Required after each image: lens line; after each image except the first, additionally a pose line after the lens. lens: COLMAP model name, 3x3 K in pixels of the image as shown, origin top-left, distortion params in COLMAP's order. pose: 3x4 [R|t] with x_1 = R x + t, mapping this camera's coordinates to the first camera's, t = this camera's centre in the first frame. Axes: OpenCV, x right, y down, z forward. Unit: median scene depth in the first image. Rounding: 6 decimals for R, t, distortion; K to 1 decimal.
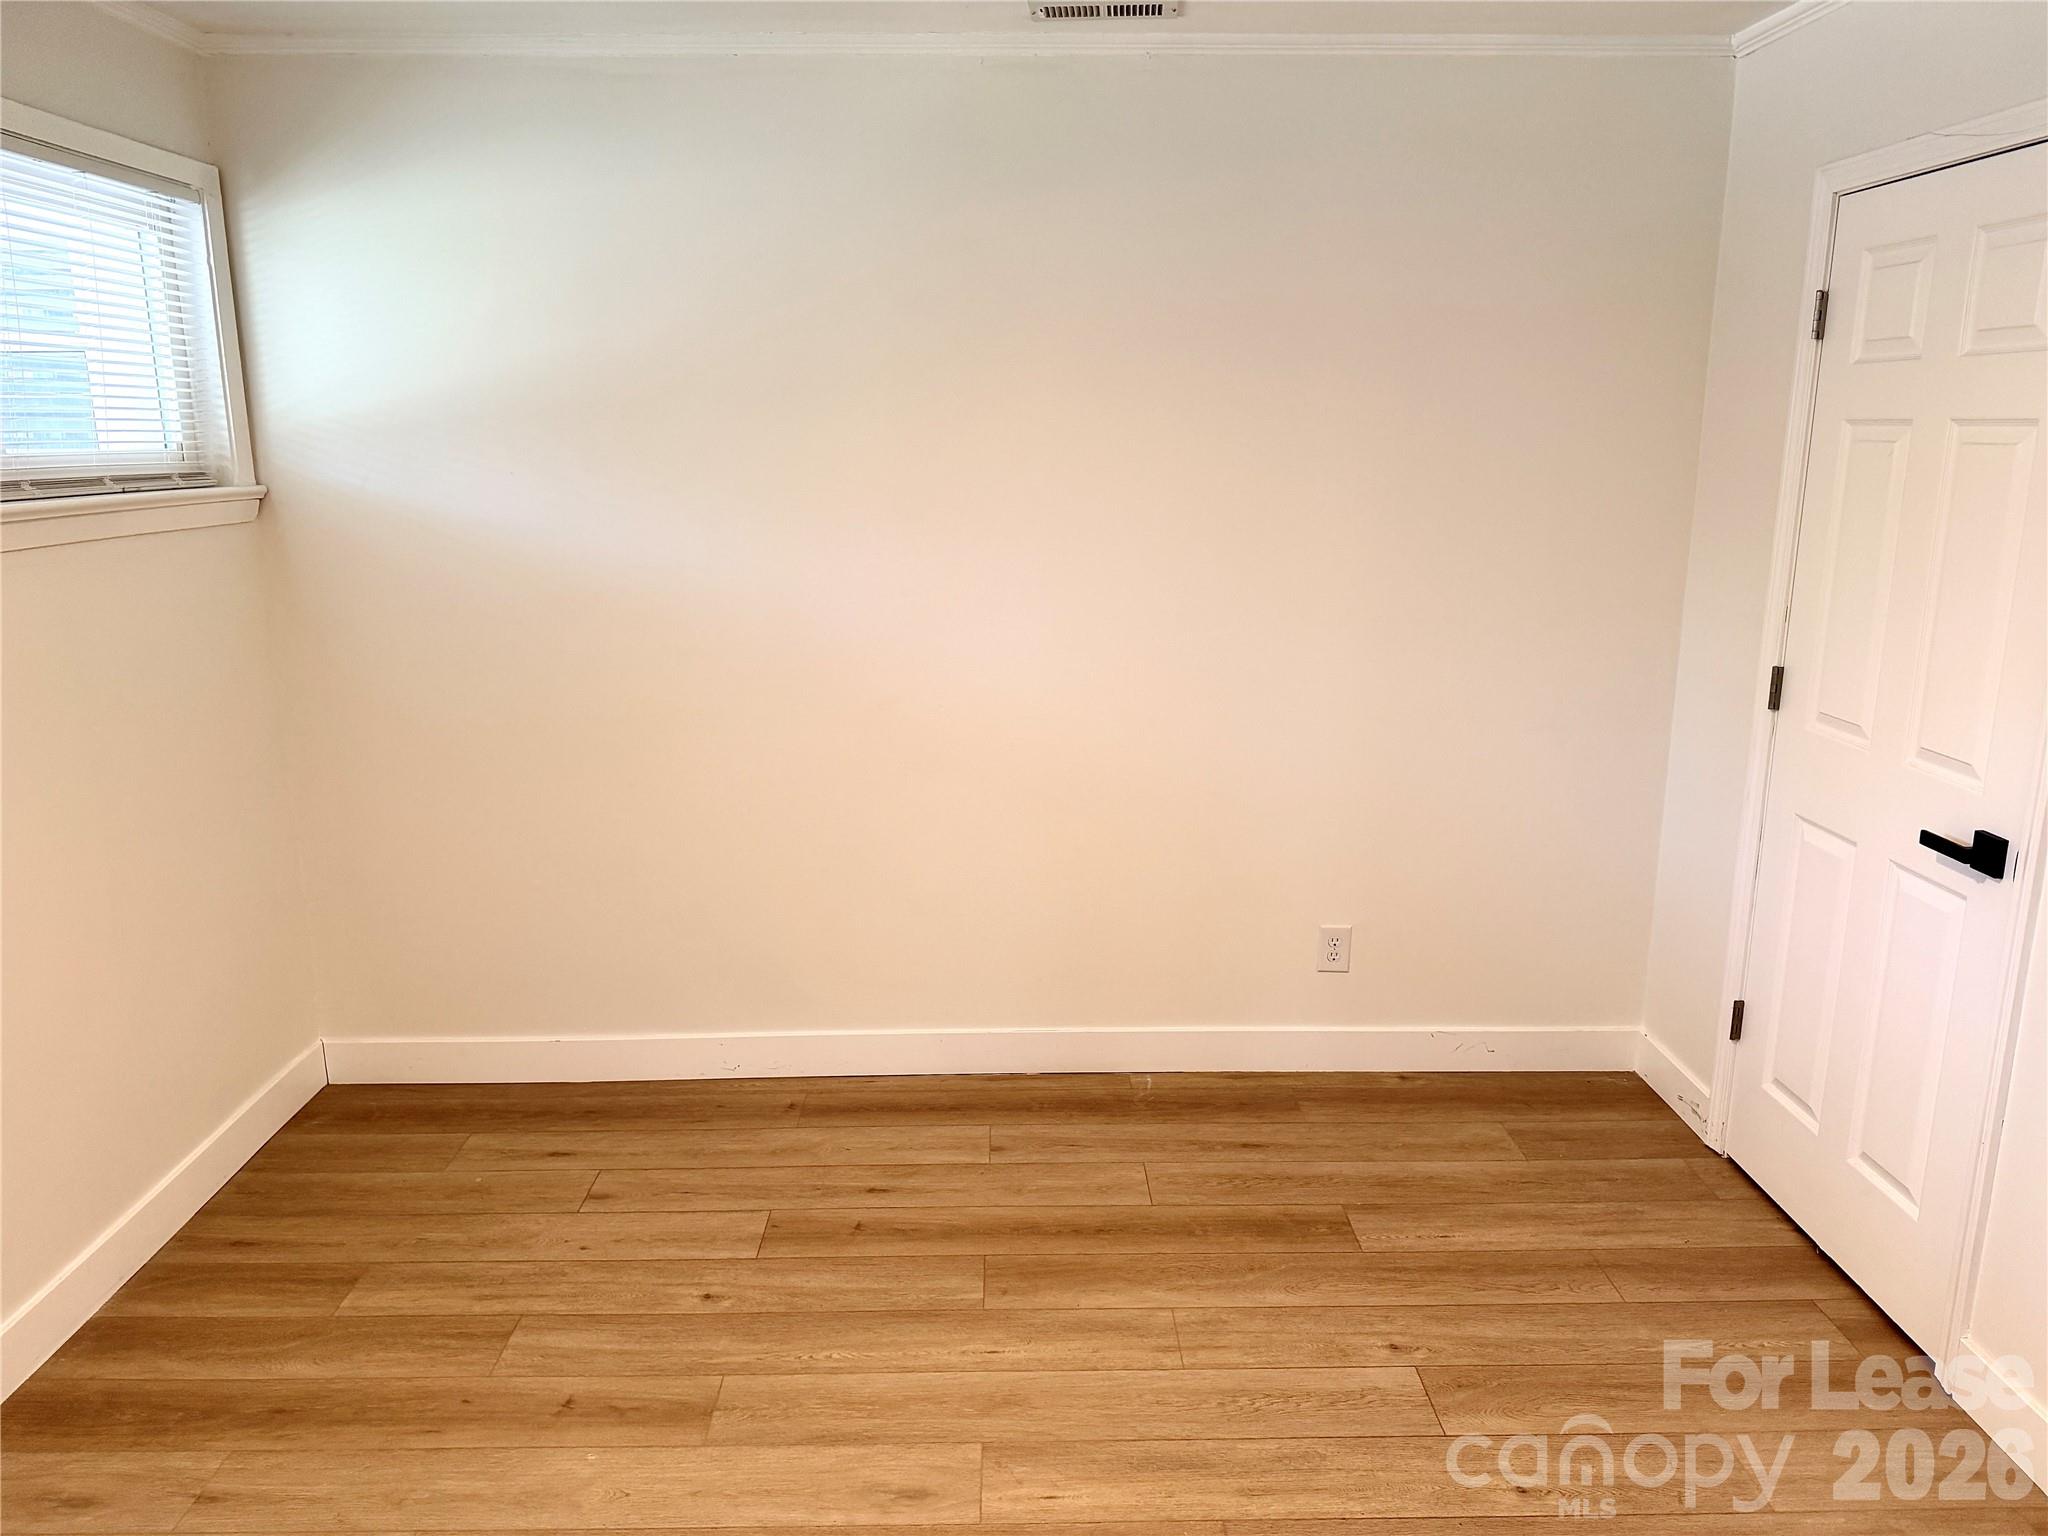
lens RADIAL K [[1464.2, 0, 1013.3], [0, 1464.2, 749.4], [0, 0, 1]] dist [0.093081, -0.121280]
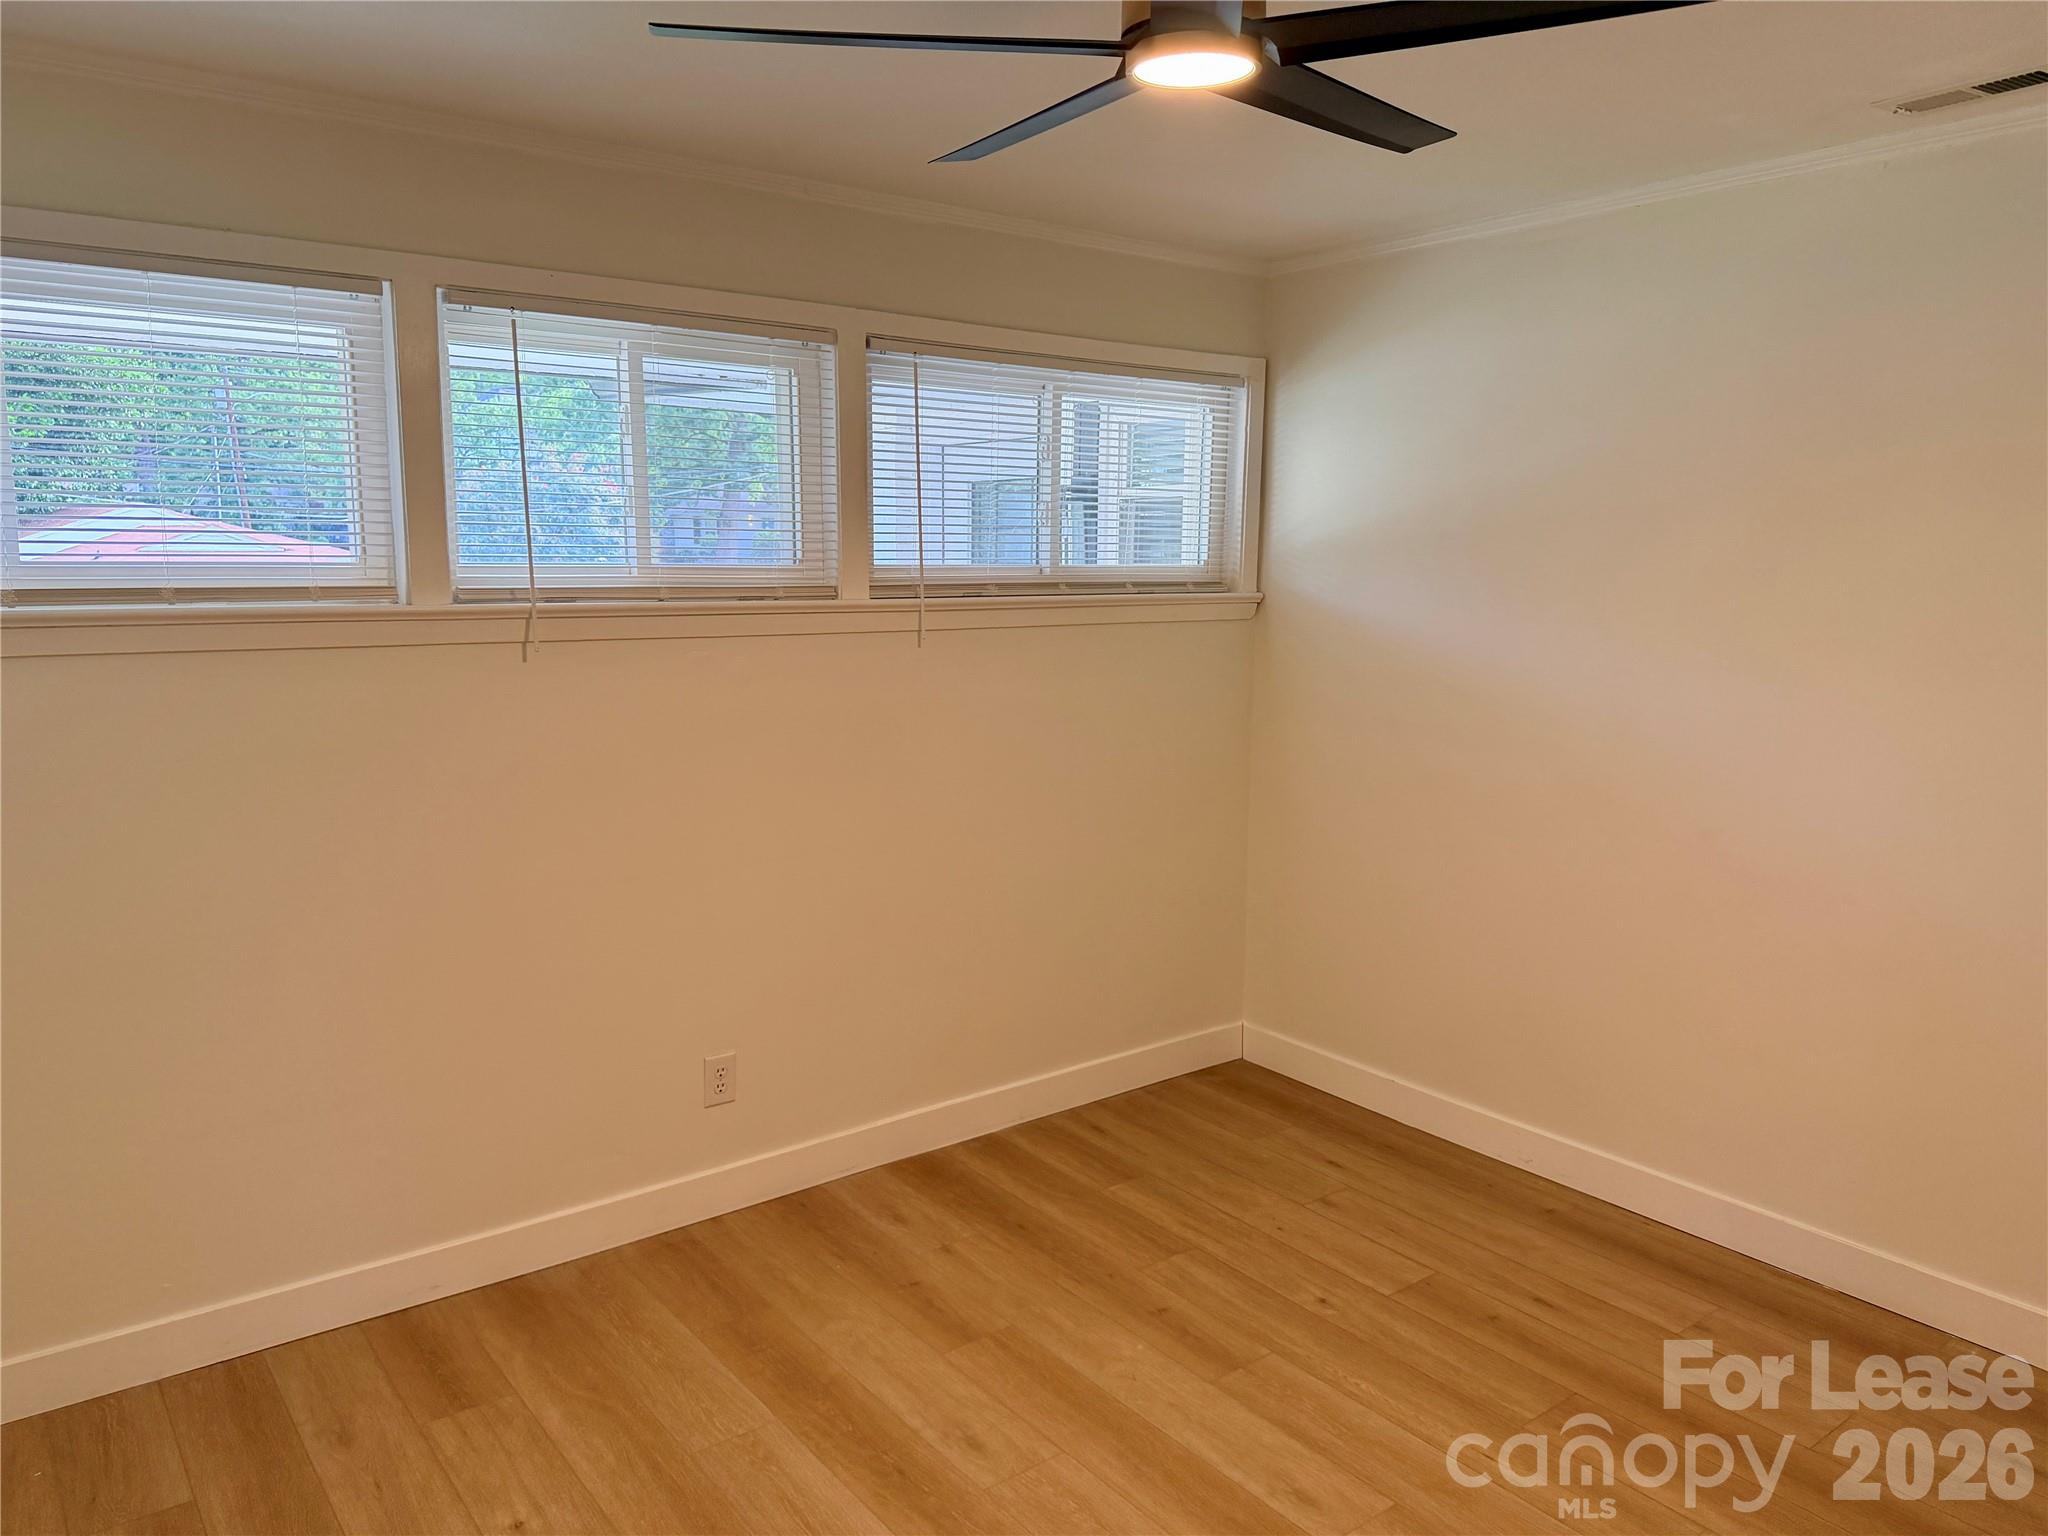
lens RADIAL K [[1464.2, 0, 1045.1], [0, 1464.2, 759.3], [0, 0, 1]] dist [0.093081, -0.121280]
pose [[0.608776, 0.126939, -0.783121, 0.489215], [-0.183462, 0.982885, 0.016702, -0.020902], [0.771838, 0.133505, 0.621645, 0.065507]]
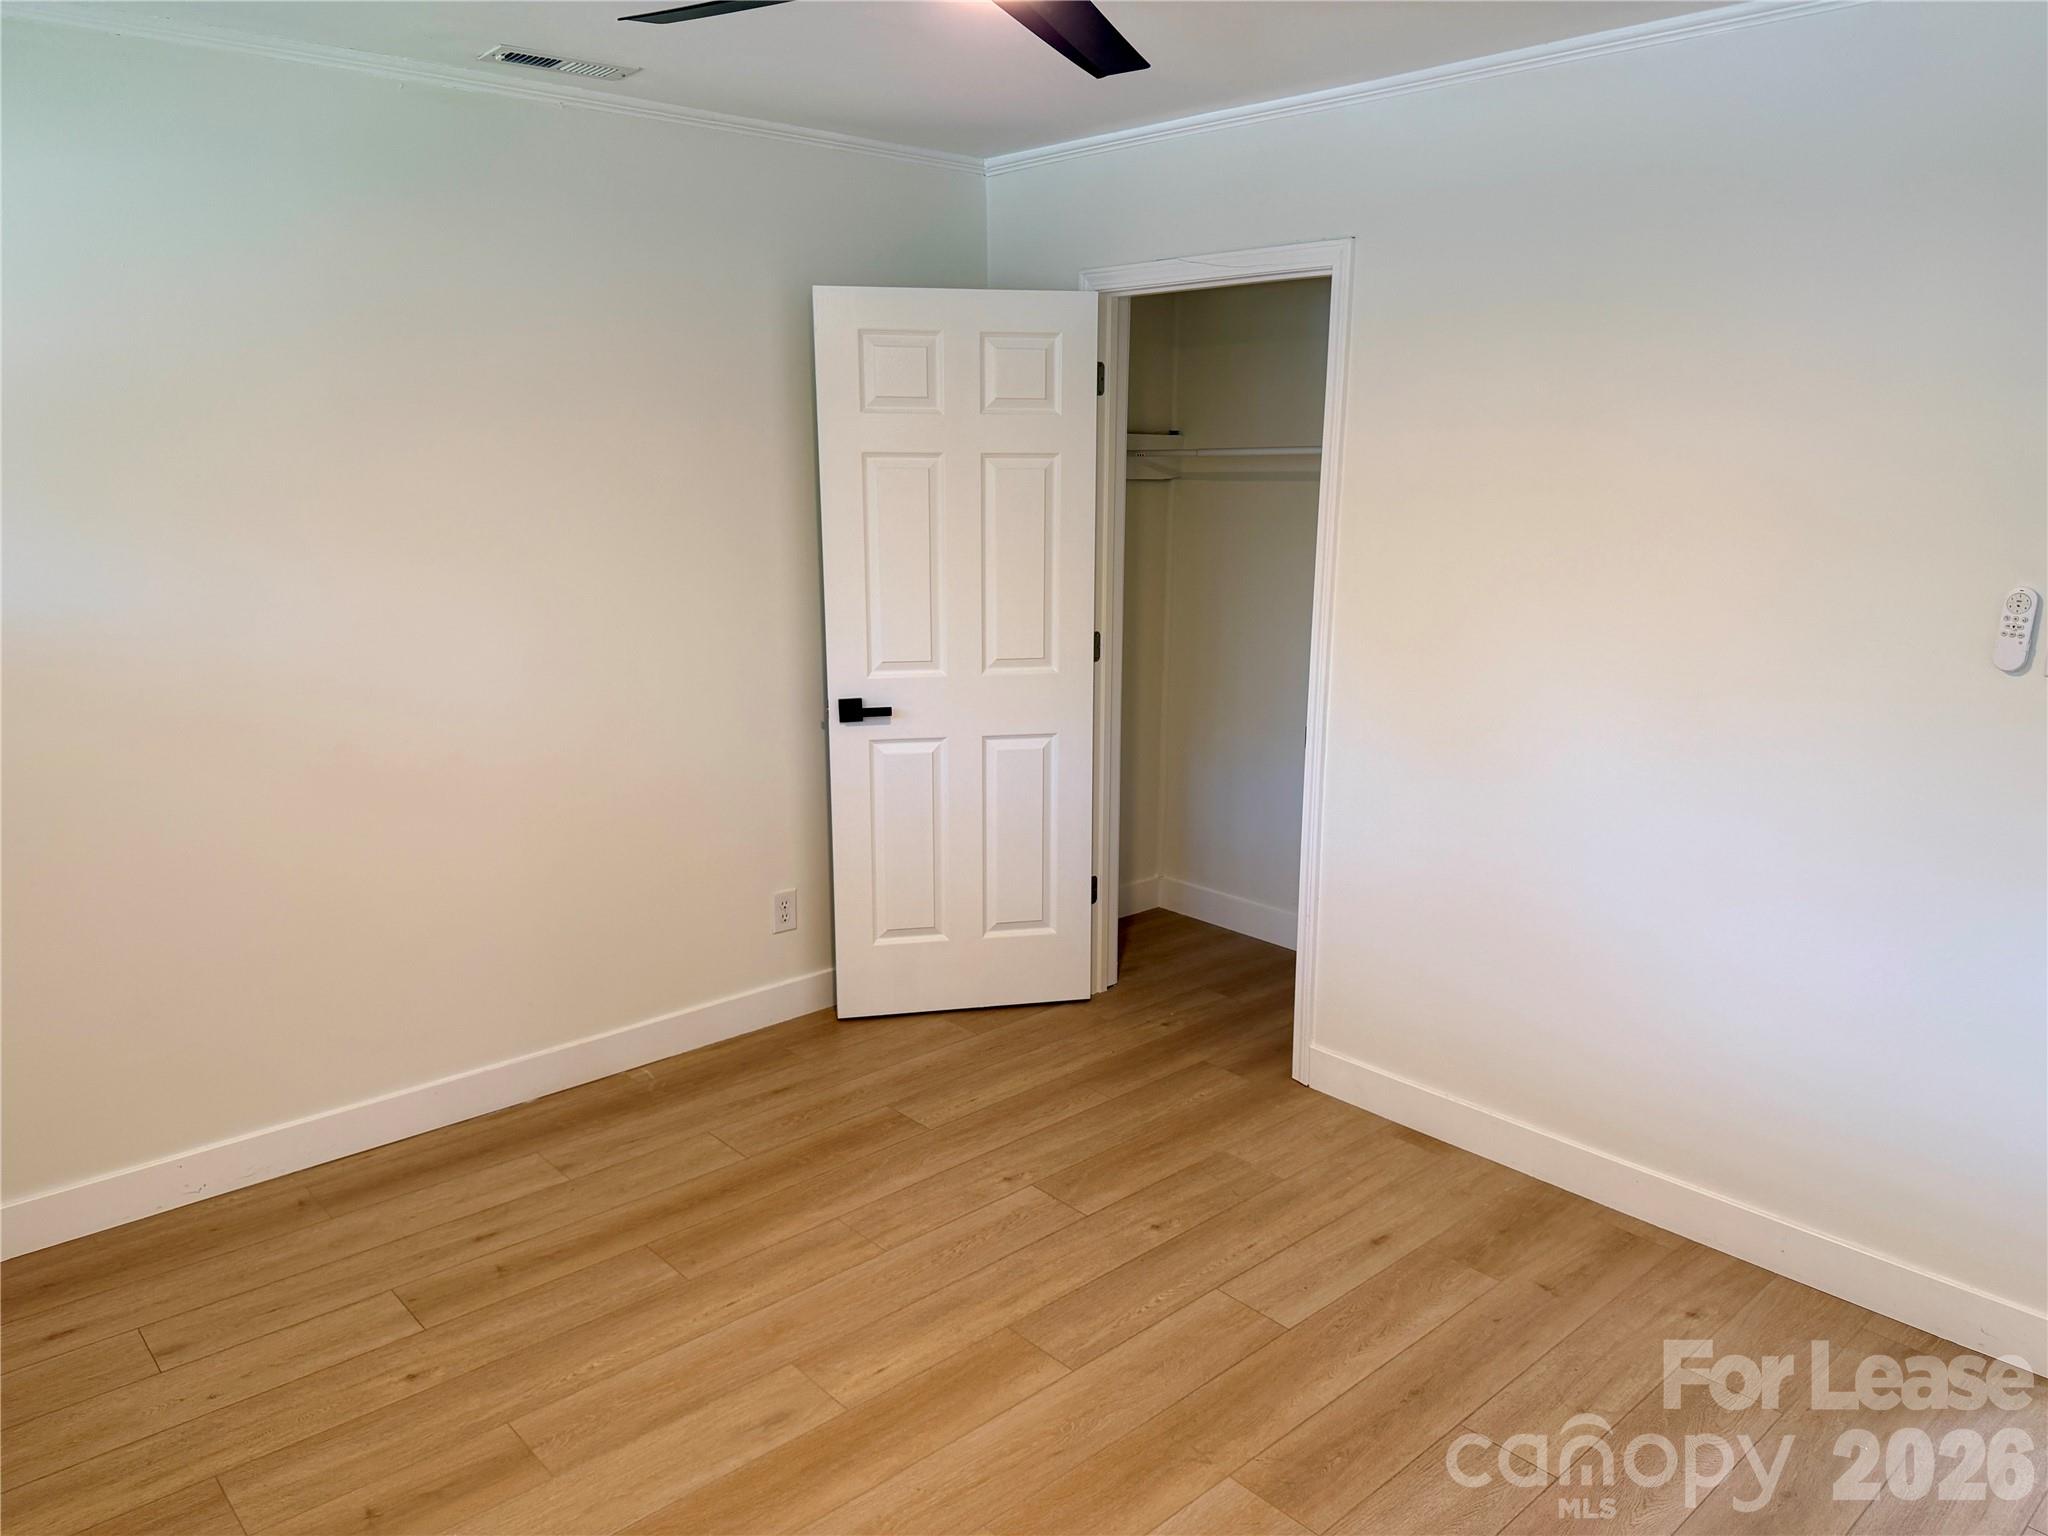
lens RADIAL K [[1464.2, 0, 992.7], [0, 1464.2, 742.2], [0, 0, 1]] dist [0.093081, -0.121280]
pose [[0.761291, -0.126648, 0.635922, -0.455653], [0.148111, 0.988776, 0.019612, 0.010958], [-0.631268, 0.079256, 0.771504, 0.018658]]
